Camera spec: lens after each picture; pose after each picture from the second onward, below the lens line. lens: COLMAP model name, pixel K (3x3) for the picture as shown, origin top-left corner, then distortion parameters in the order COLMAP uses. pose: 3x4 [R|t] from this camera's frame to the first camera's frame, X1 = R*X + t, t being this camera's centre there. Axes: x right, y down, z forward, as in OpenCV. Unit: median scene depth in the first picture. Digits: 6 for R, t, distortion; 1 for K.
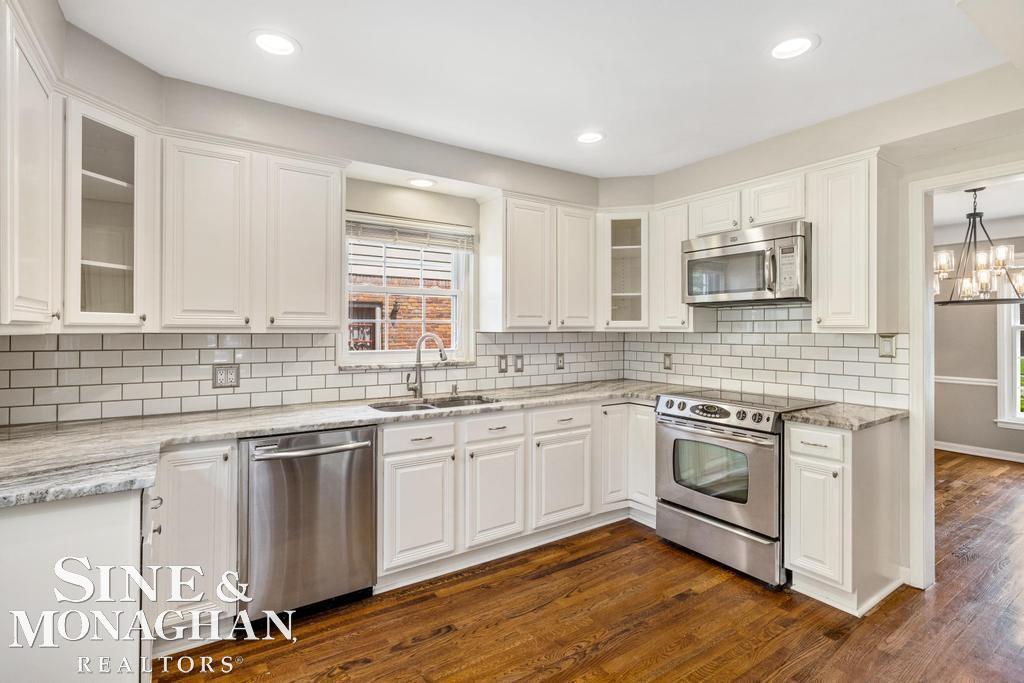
lens RADIAL K [[489.5, 0, 512.1], [0, 489.5, 332.8], [0, 0, 1]] dist [-0.000633, -0.000142]
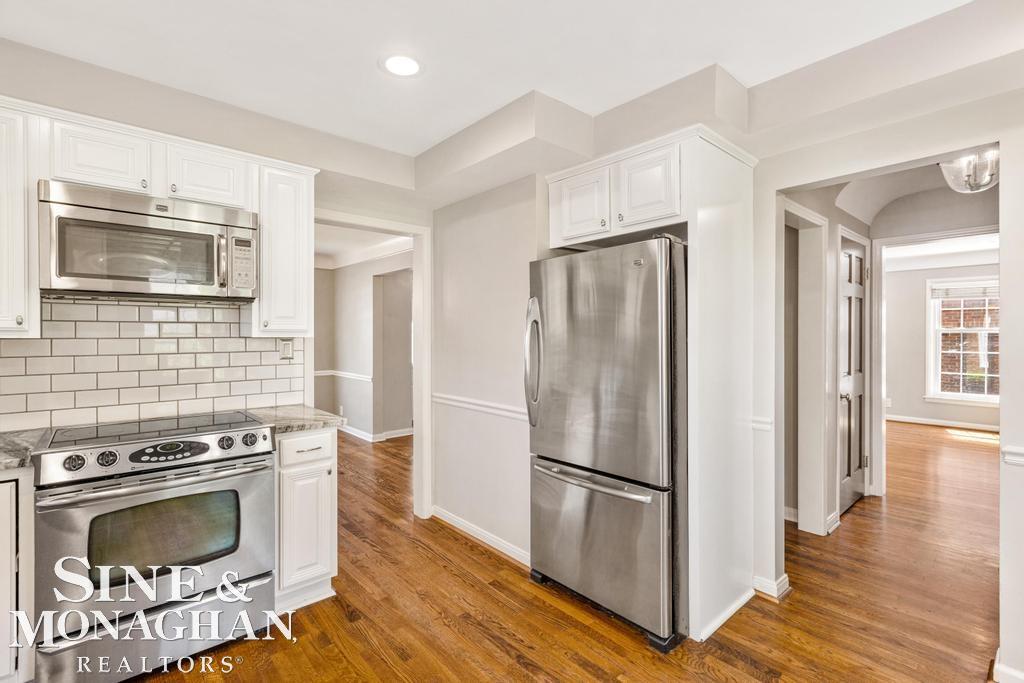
lens RADIAL K [[467.2, 0, 512.8], [0, 467.2, 338.4], [0, 0, 1]] dist [0.000759, 0.000150]
pose [[-0.135311, -0.008797, 0.990764, -0.320492], [0.007511, 0.999923, 0.009904, -0.002288], [-0.990775, 0.008782, -0.135234, 0.624563]]
